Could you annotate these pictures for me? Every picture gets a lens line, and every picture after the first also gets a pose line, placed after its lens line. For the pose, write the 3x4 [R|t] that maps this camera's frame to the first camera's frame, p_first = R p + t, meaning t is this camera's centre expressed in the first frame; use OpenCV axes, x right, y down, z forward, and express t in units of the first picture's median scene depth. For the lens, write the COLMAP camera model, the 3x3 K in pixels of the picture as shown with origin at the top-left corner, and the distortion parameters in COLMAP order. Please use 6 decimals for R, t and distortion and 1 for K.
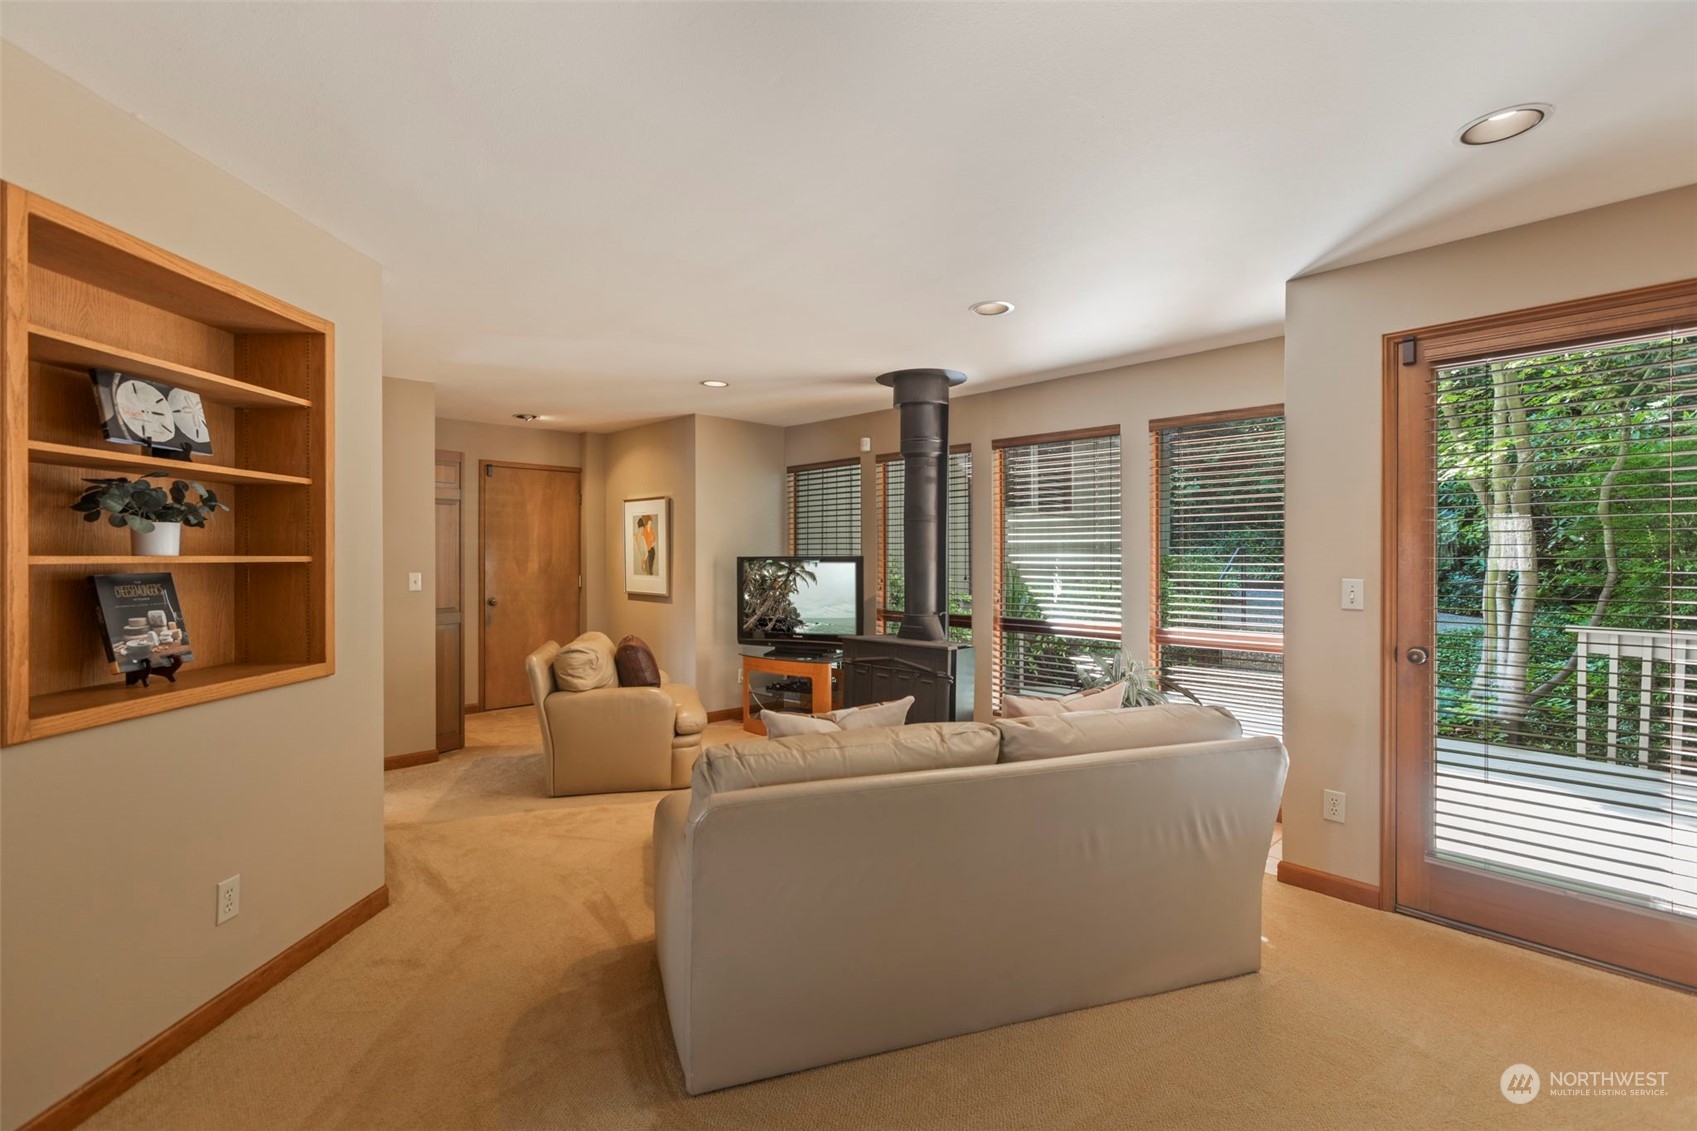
lens RADIAL K [[763.3, 0, 841.8], [0, 763.3, 558.0], [0, 0, 1]] dist [-0.001287, 0.003123]
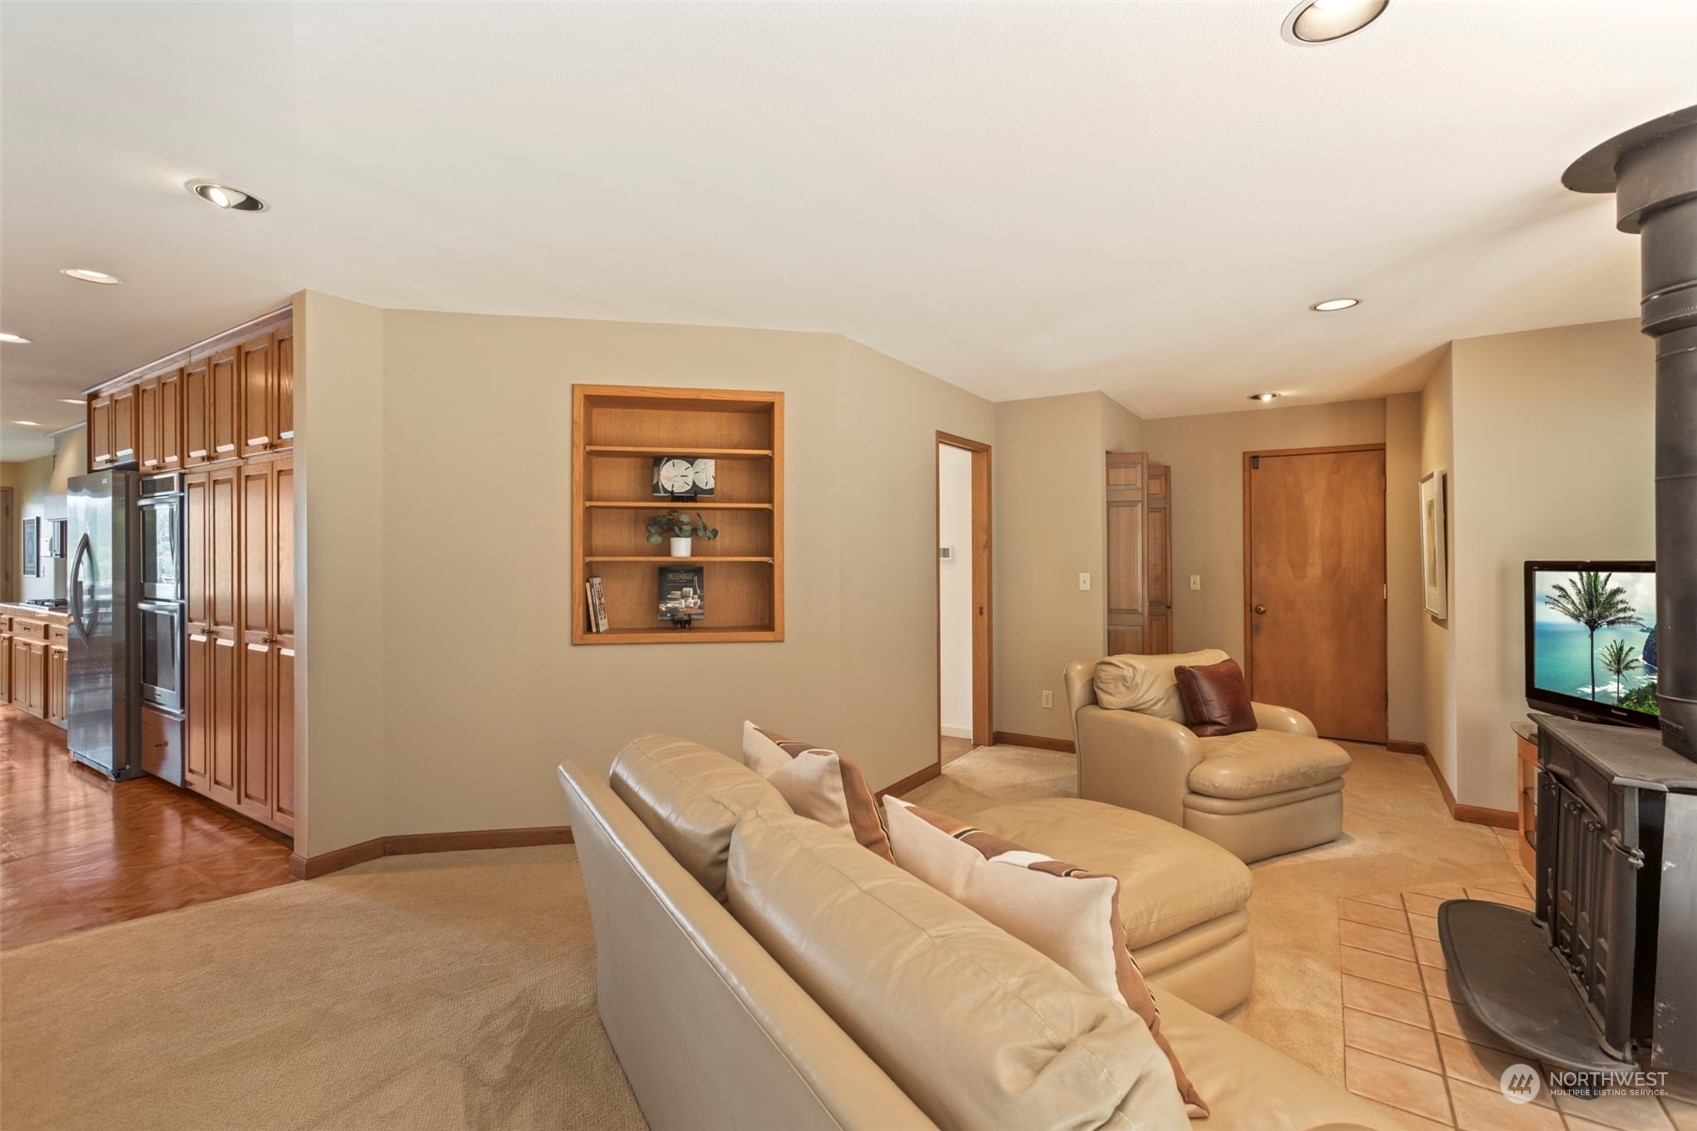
lens RADIAL K [[763.3, 0, 849.3], [0, 763.3, 561.3], [0, 0, 1]] dist [-0.001287, 0.003123]
pose [[0.217344, 0.006167, -0.976076, 0.885523], [-0.004836, 0.999975, 0.005241, -0.003666], [0.976083, 0.003582, 0.217368, 0.970002]]
